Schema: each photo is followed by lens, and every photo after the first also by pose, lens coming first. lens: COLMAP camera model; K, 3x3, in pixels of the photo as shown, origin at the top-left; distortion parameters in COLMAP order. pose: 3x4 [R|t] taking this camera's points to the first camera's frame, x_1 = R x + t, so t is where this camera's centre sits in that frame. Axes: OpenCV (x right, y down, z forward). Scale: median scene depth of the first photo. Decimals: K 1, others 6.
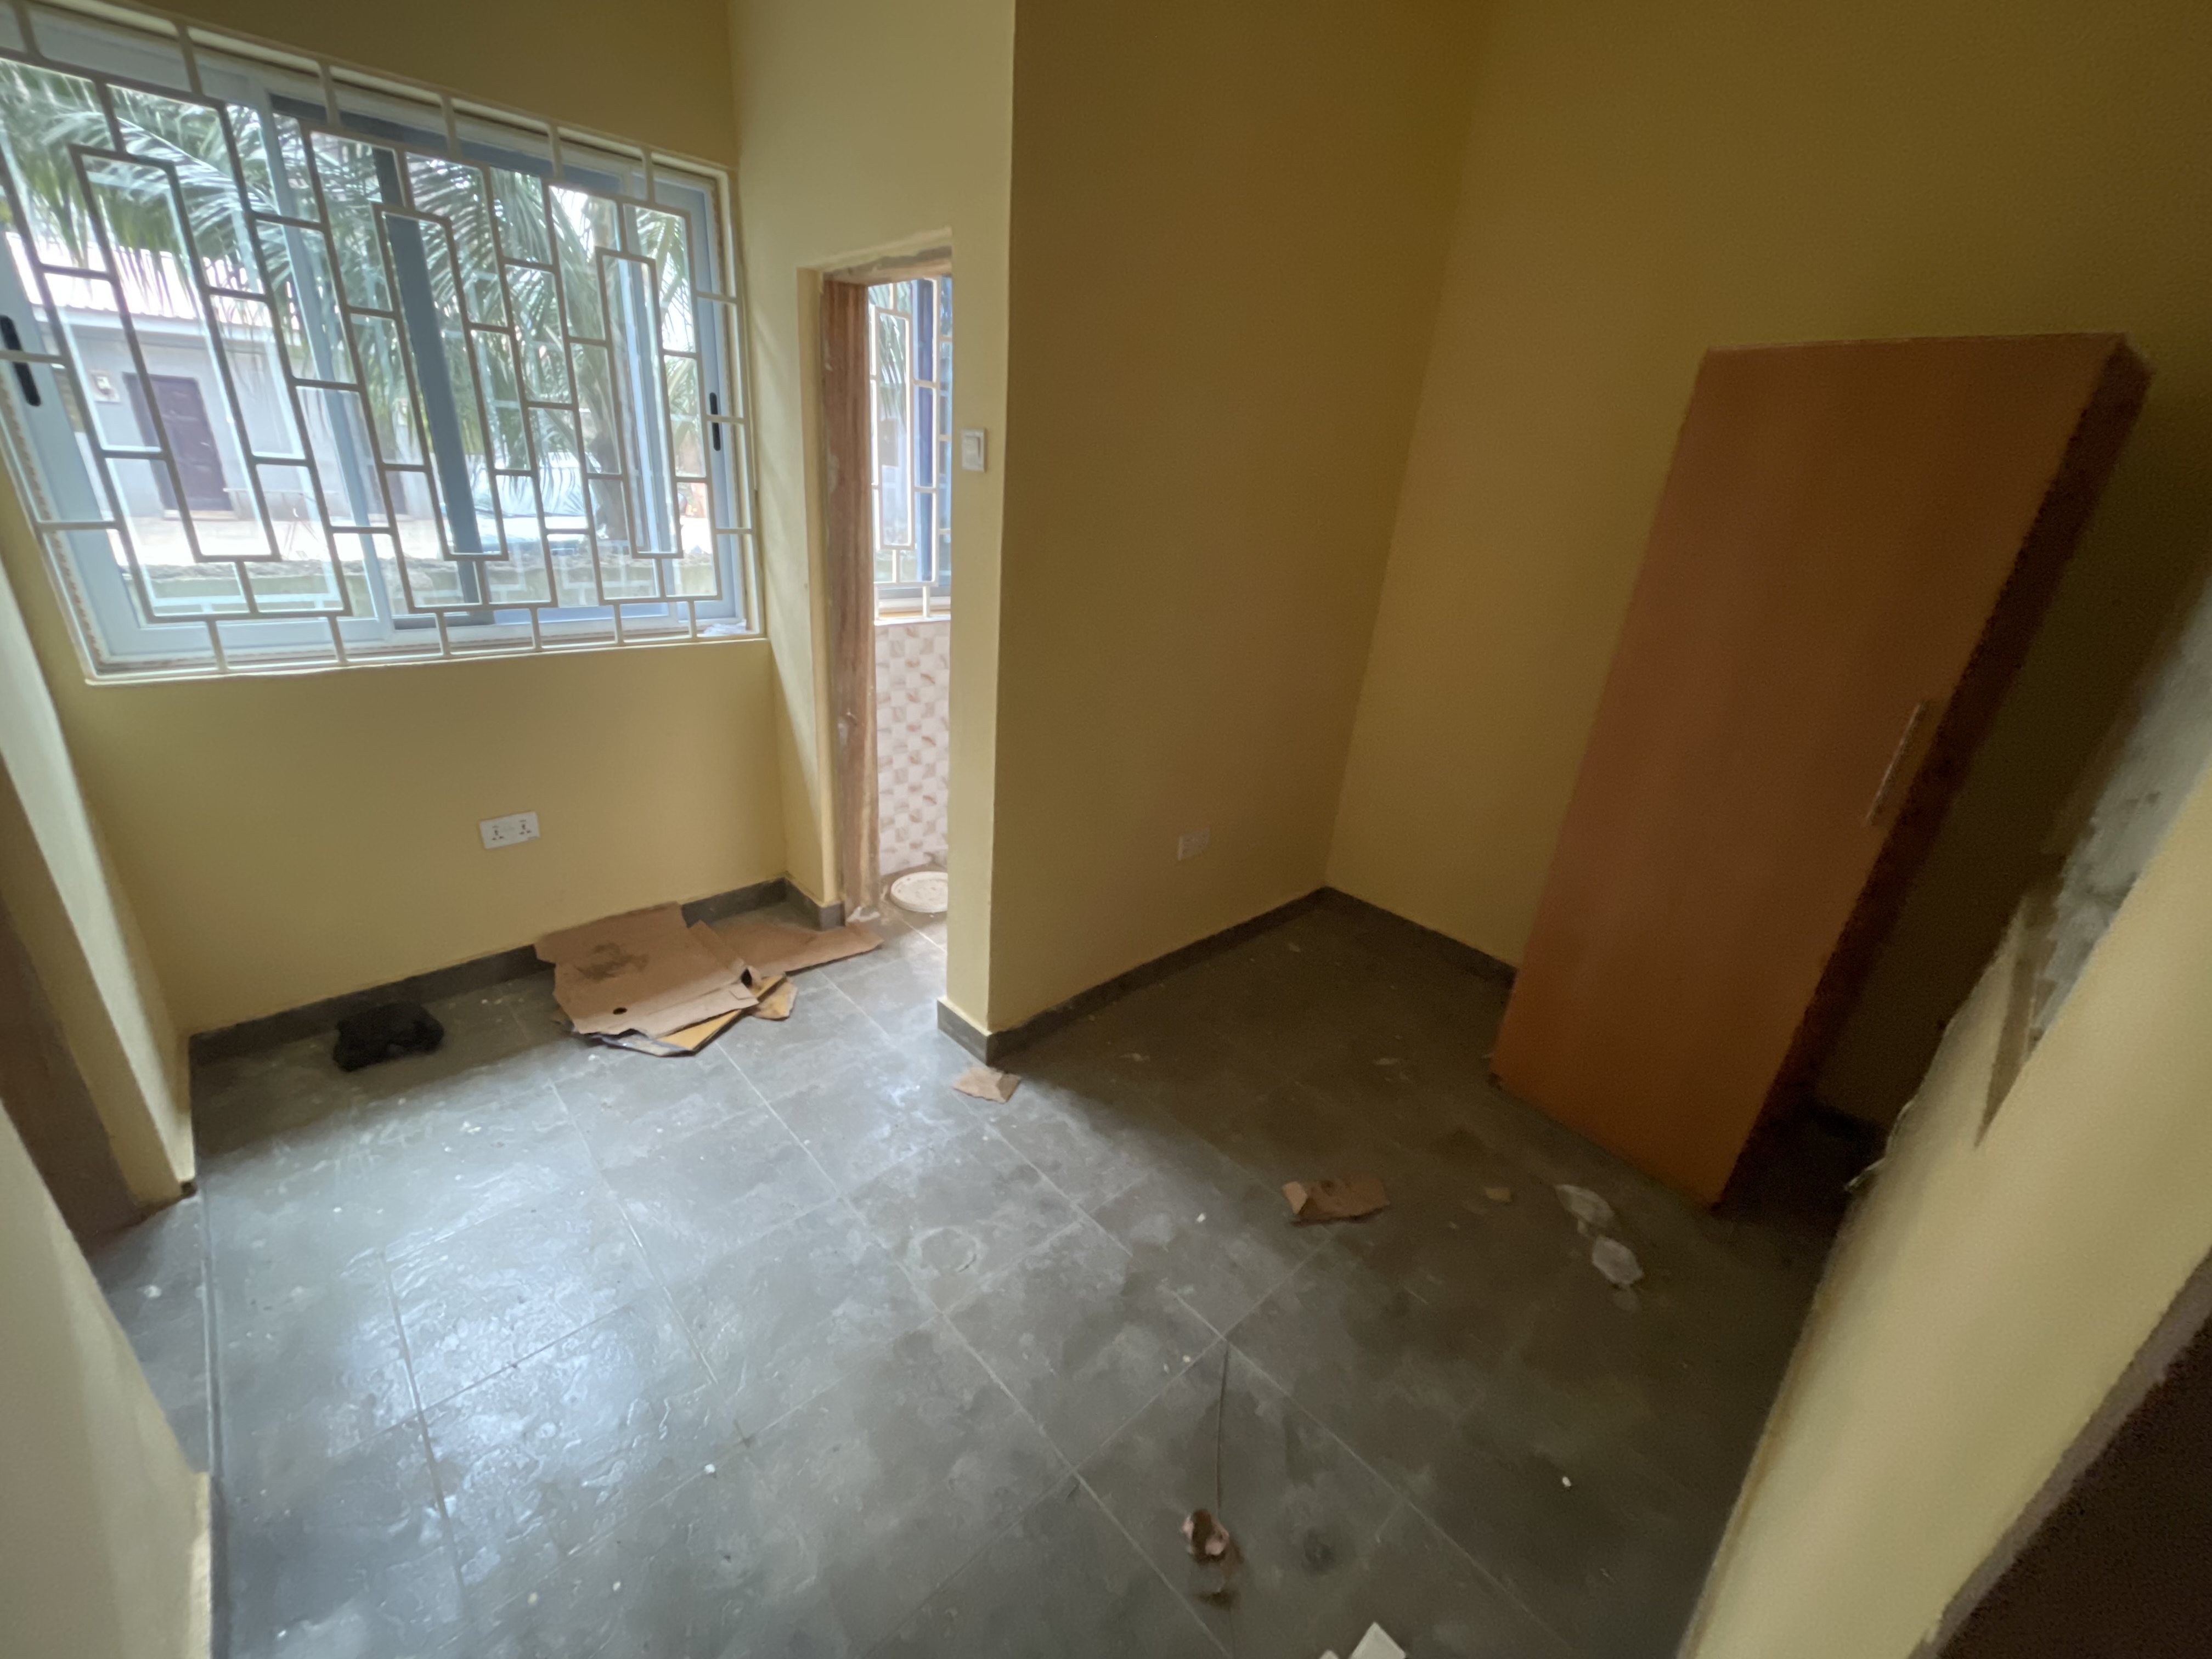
lens RADIAL K [[885.6, 0, 1089.0], [0, 885.6, 839.5], [0, 0, 1]] dist [-0.001500, 0.001228]
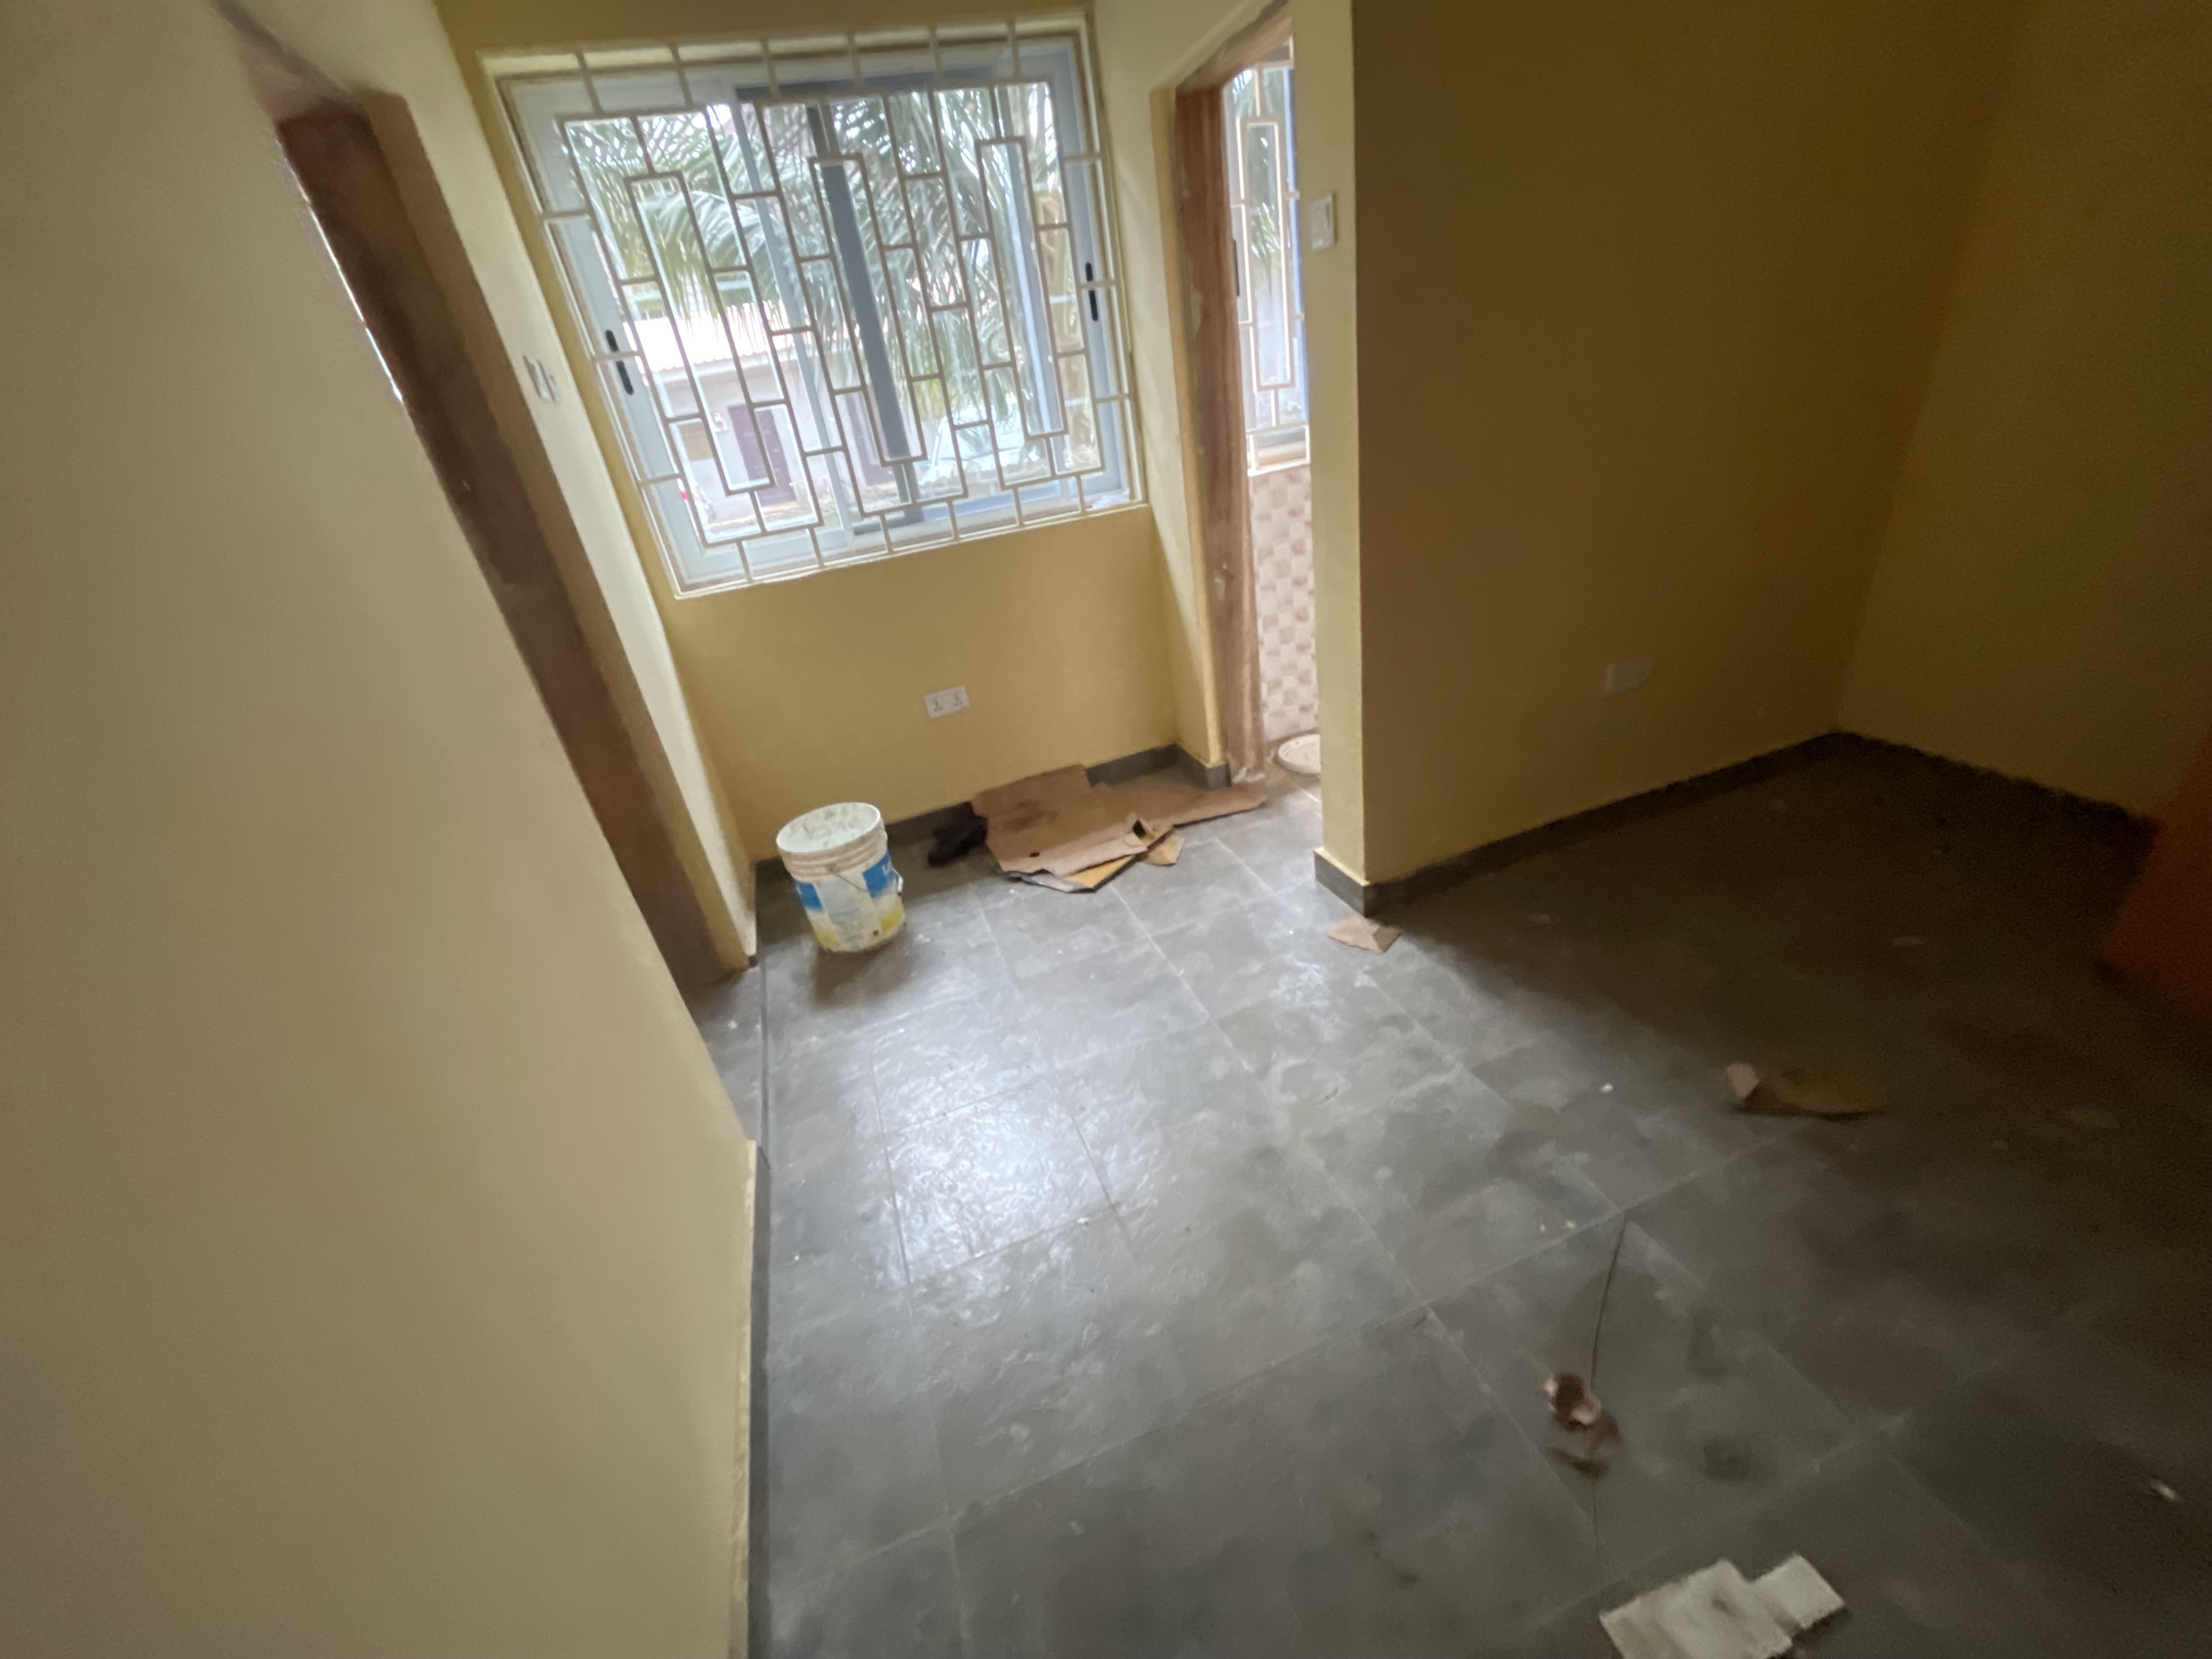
lens RADIAL K [[885.6, 0, 1096.7], [0, 885.6, 835.6], [0, 0, 1]] dist [-0.001500, 0.001228]
pose [[0.891845, 0.007423, -0.452280, 0.068615], [0.039902, 0.994676, 0.095008, 0.076516], [0.450577, -0.102780, 0.886801, 0.033915]]
